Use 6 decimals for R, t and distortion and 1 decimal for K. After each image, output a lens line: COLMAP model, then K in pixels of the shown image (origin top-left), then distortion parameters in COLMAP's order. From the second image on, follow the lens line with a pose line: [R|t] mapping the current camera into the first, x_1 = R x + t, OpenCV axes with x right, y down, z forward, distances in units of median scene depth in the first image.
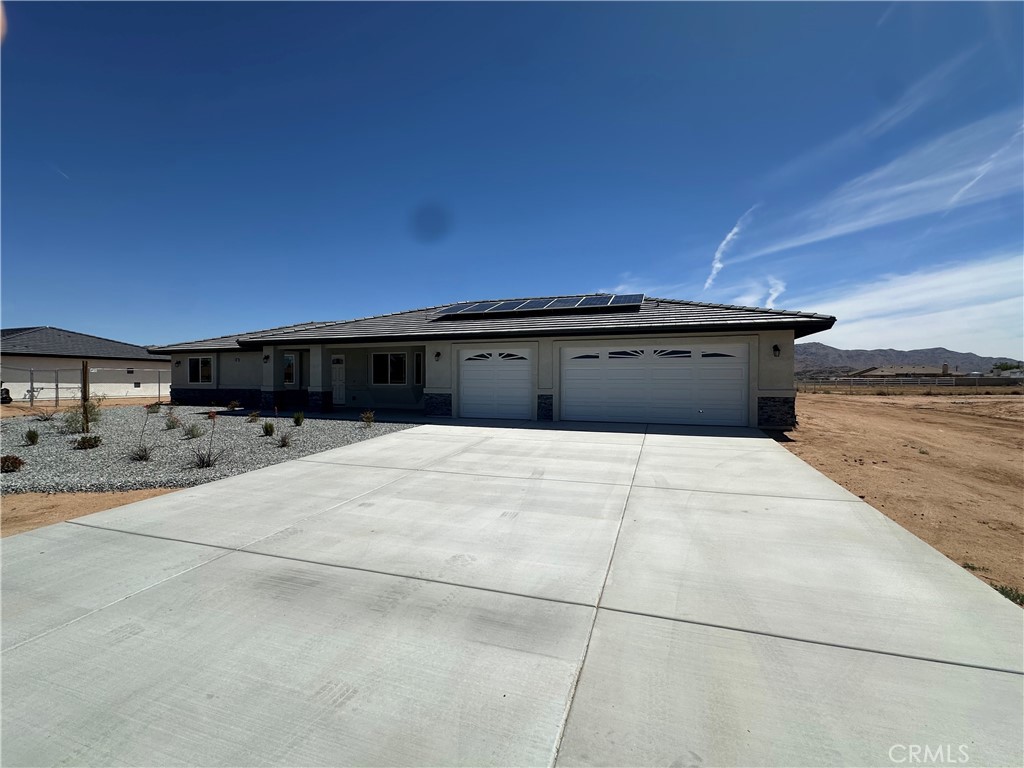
lens RADIAL K [[446.8, 0, 511.5], [0, 446.8, 381.9], [0, 0, 1]] dist [0.000435, 0.000012]
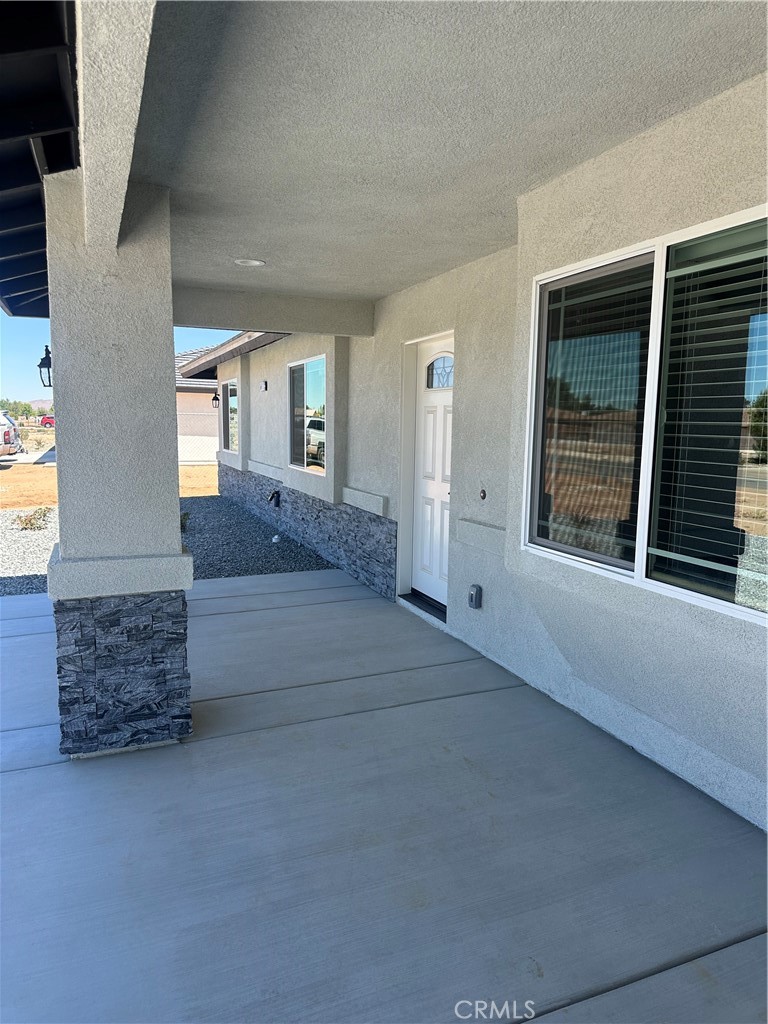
lens RADIAL K [[706.0, 0, 384.4], [0, 706.0, 512.3], [0, 0, 1]] dist [0.032409, 0.000015]
pose [[0.656737, 0.100369, -0.747411, -0.184939], [-0.016413, 0.992771, 0.118896, -0.023537], [0.753941, -0.065816, 0.653637, 0.805181]]
